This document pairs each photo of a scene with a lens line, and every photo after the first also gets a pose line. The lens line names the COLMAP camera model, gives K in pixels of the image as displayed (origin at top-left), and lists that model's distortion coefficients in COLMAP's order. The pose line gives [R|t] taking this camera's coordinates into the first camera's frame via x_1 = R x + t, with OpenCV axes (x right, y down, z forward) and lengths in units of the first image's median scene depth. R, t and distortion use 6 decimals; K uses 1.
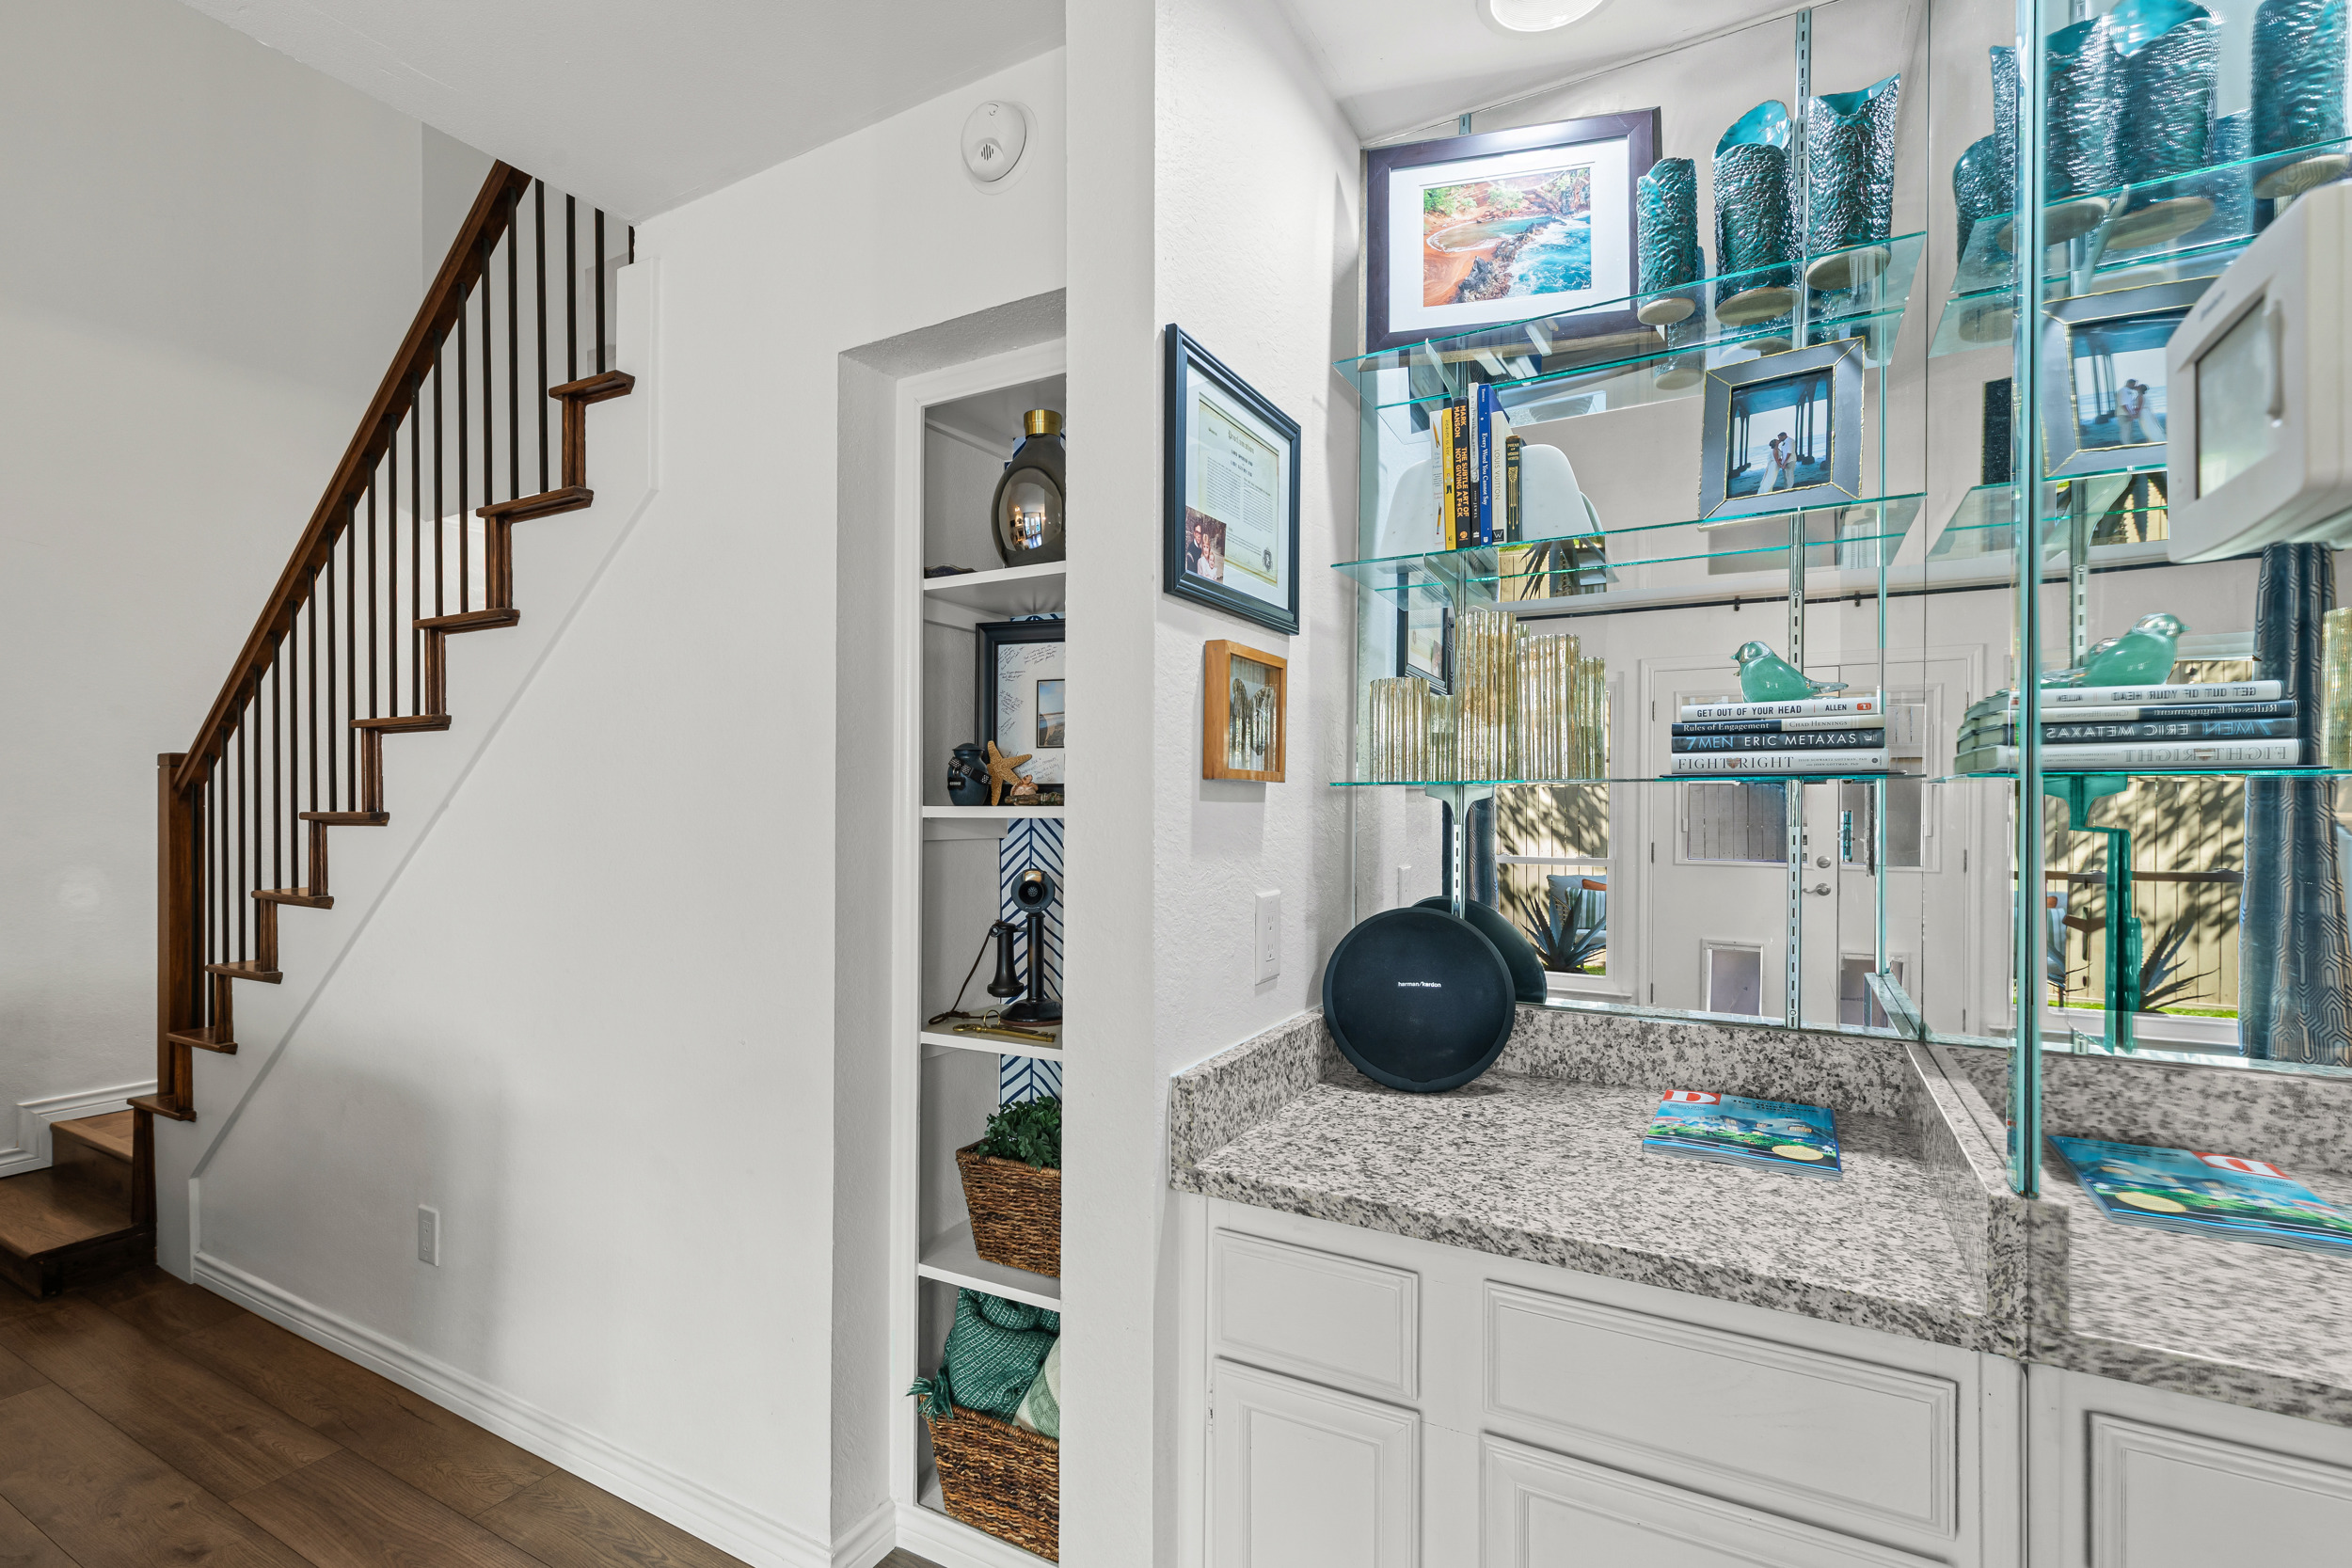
lens RADIAL K [[1063.1, 0, 1178.1], [0, 1063.1, 806.2], [0, 0, 1]] dist [0.003000, 0.001003]
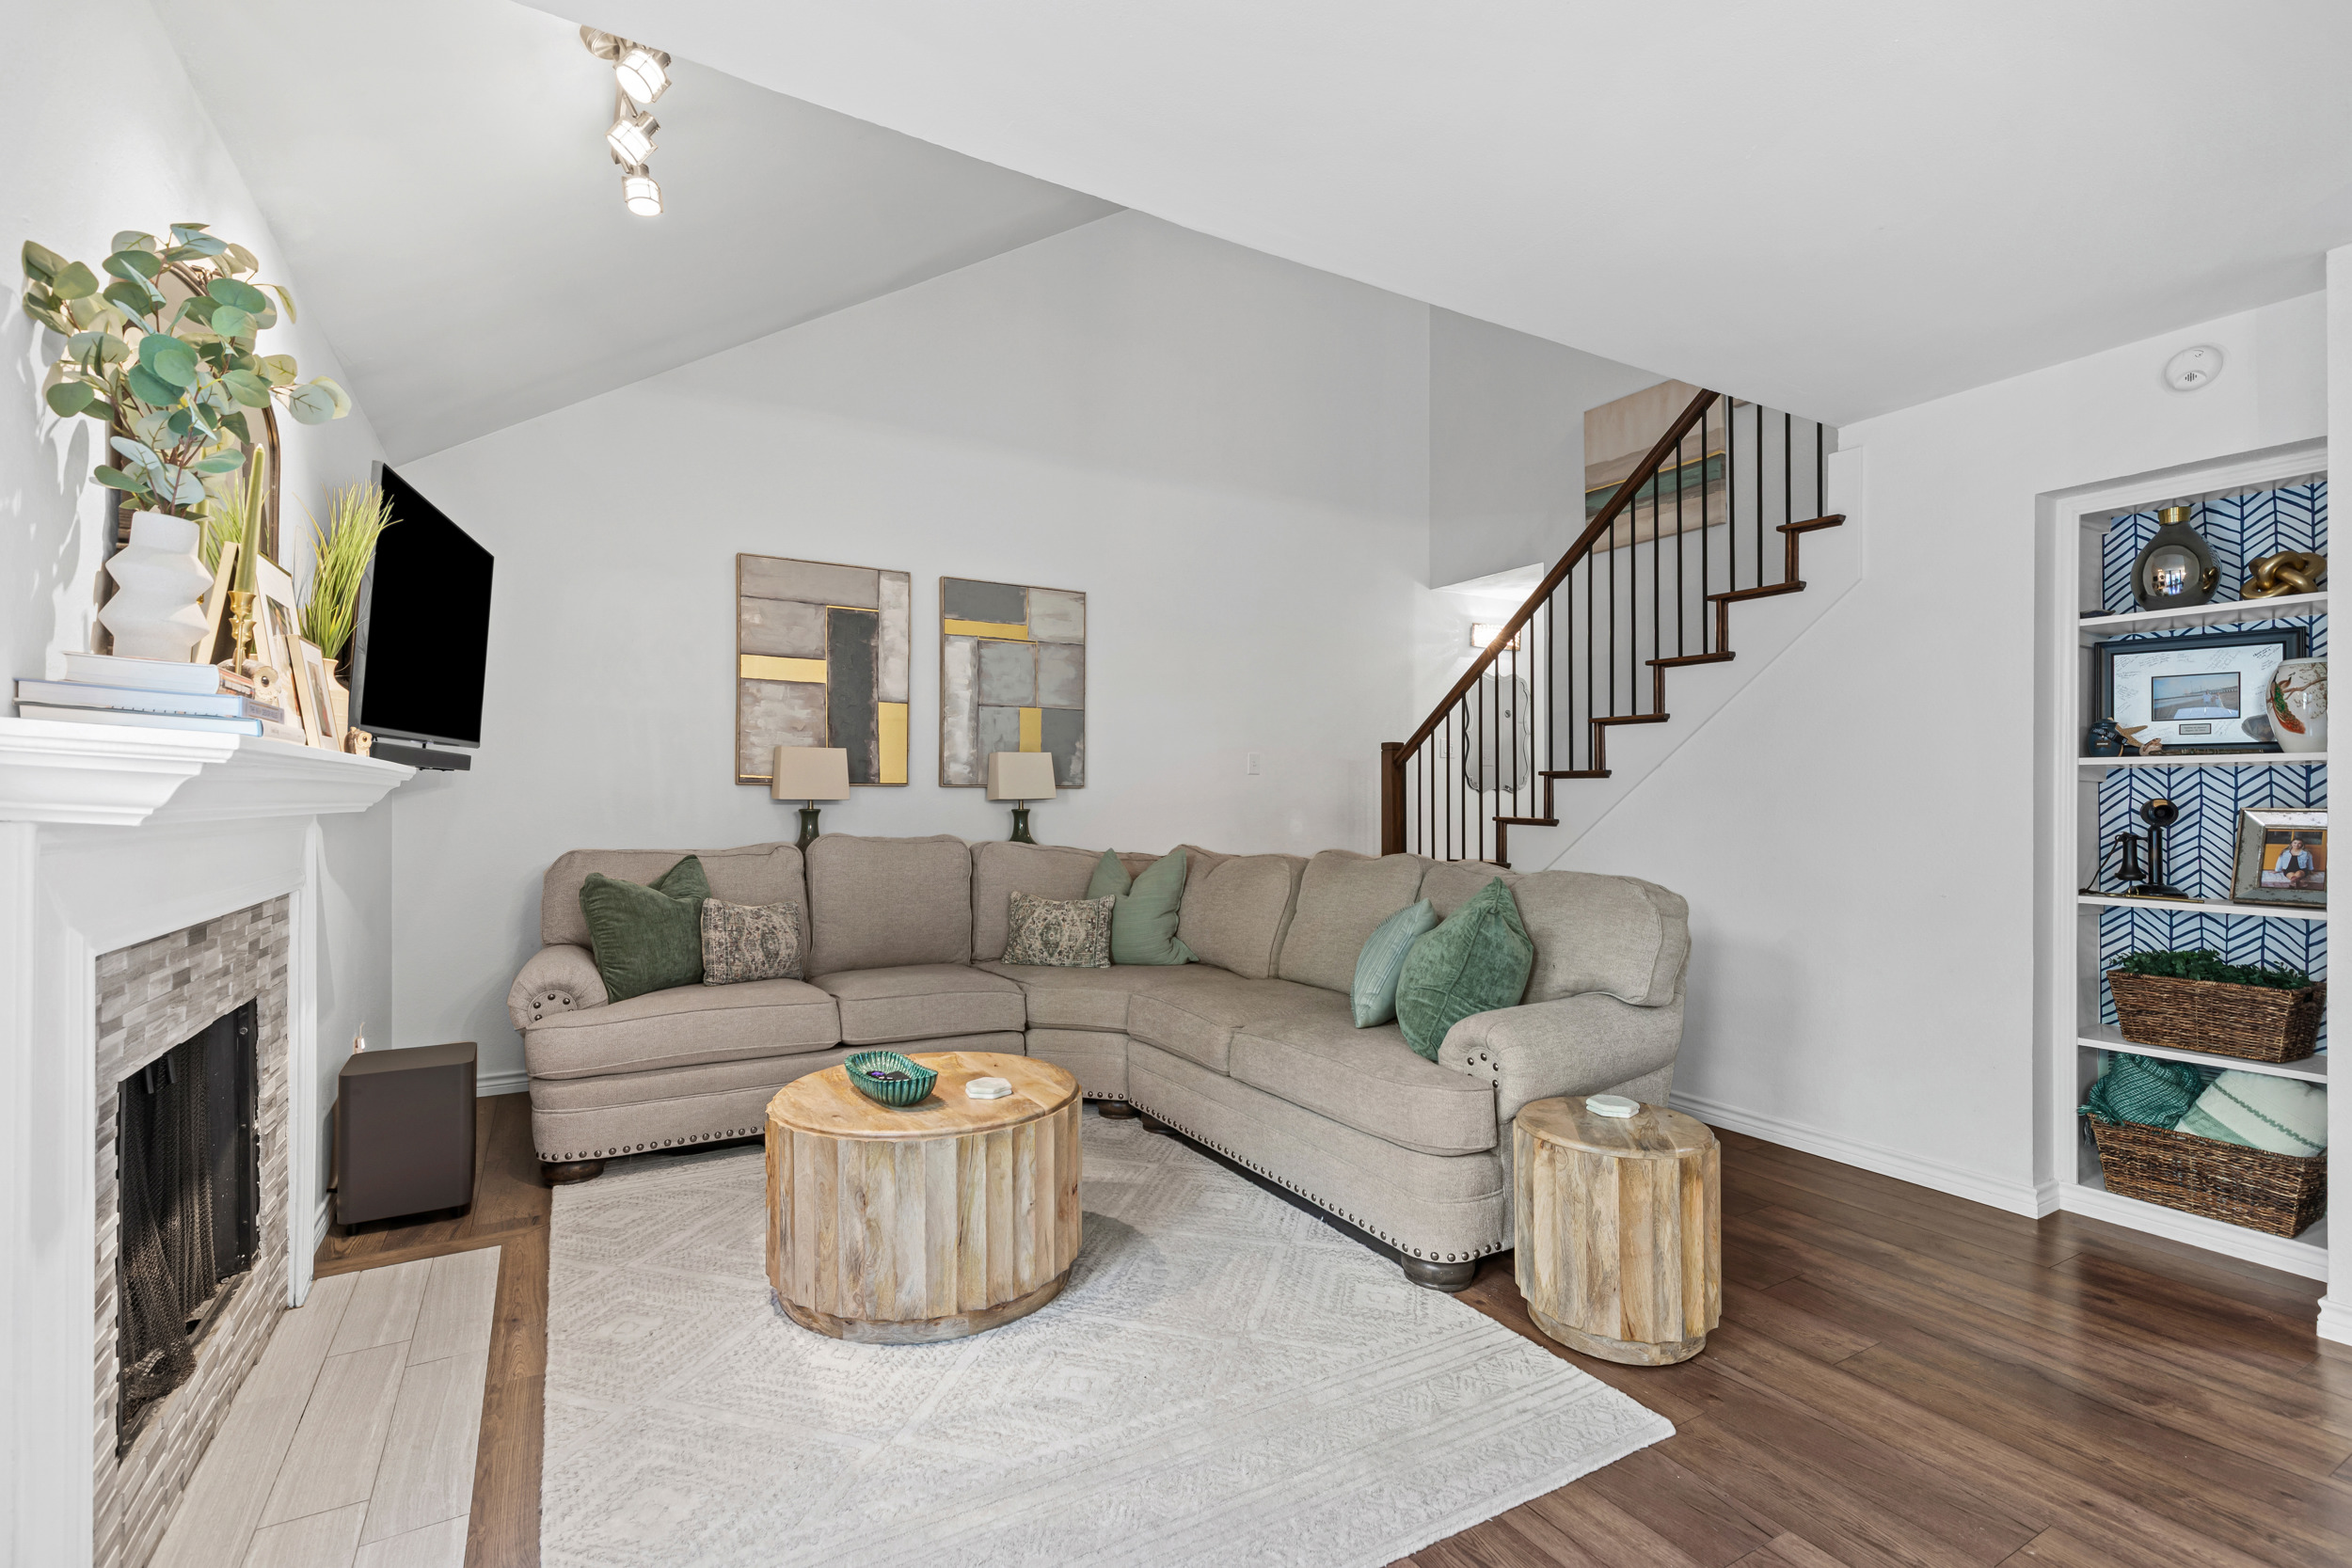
lens RADIAL K [[1062.1, 0, 1170.0], [0, 1062.1, 781.9], [0, 0, 1]] dist [0.009161, -0.000029]
pose [[0.857595, -0.000254, -0.514326, -0.393226], [-0.009170, 0.999833, -0.015783, 0.050439], [0.514244, 0.018252, 0.857450, -0.749686]]
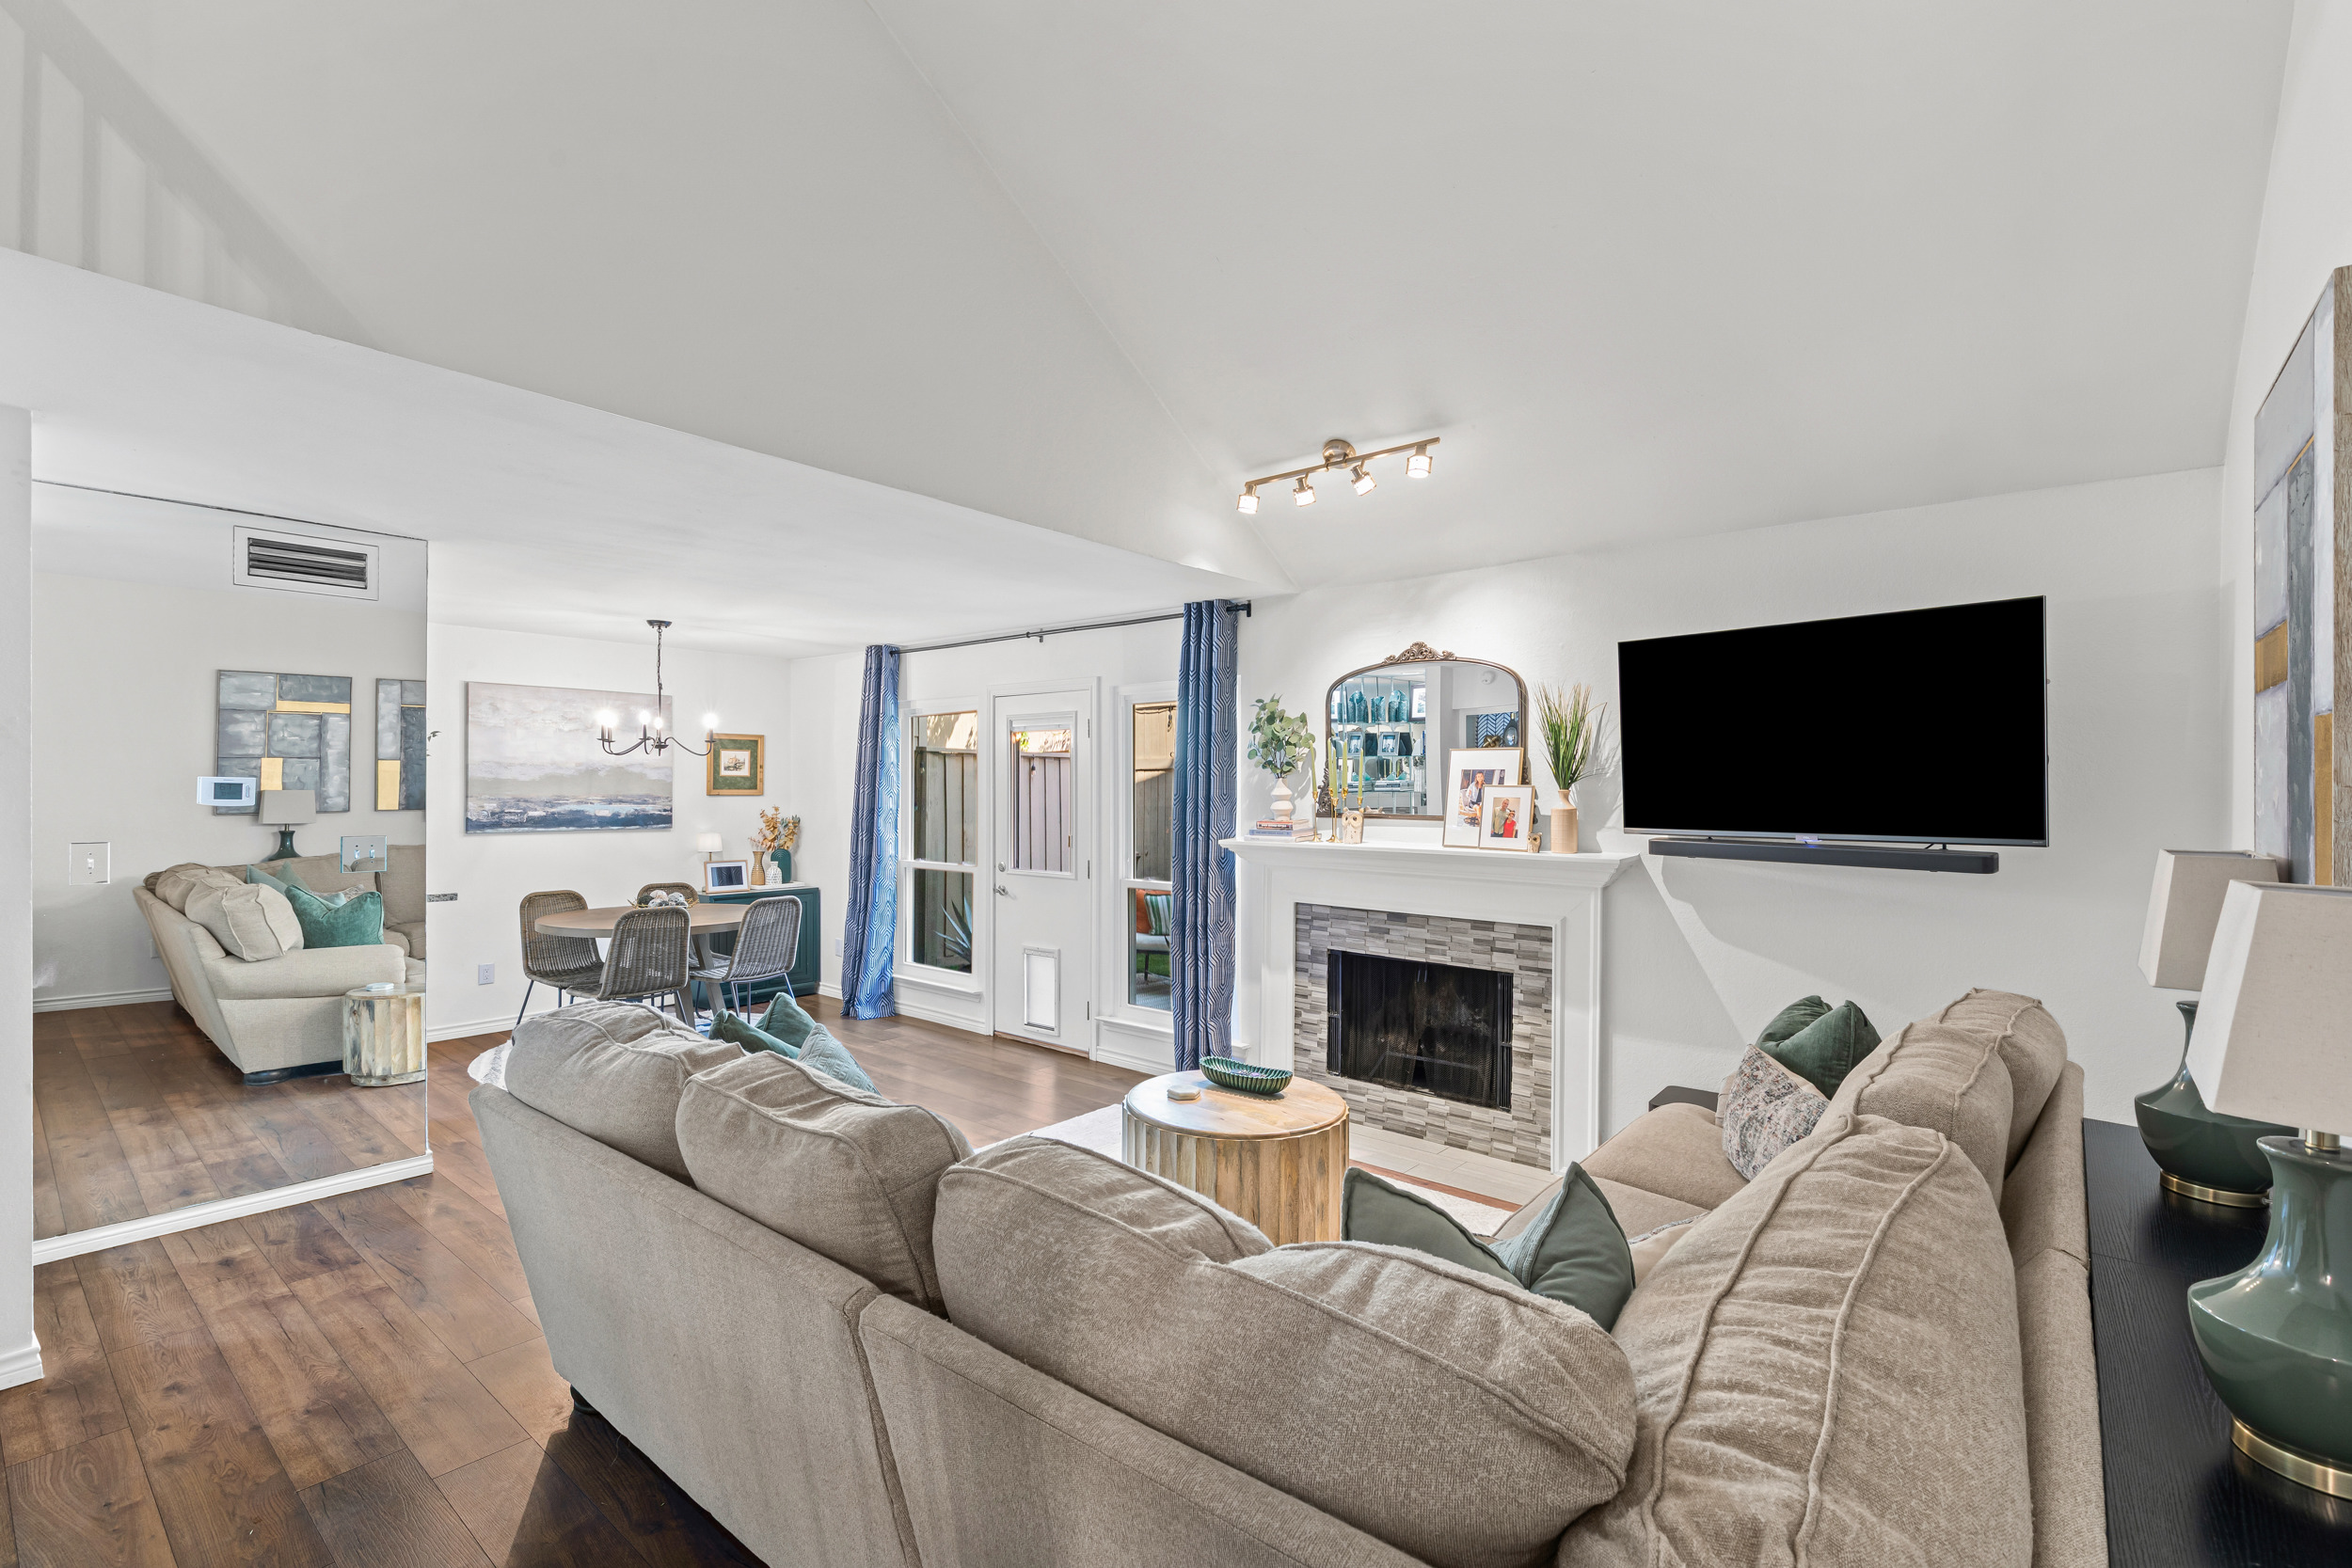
lens RADIAL K [[1061.9, 0, 1168.0], [0, 1061.9, 798.6], [0, 0, 1]] dist [0.006381, -0.000165]
pose [[-0.980442, -0.007508, 0.196663, -1.212941], [-0.004958, 0.999897, 0.013456, -0.064306], [-0.196744, 0.012218, -0.980379, 1.175127]]
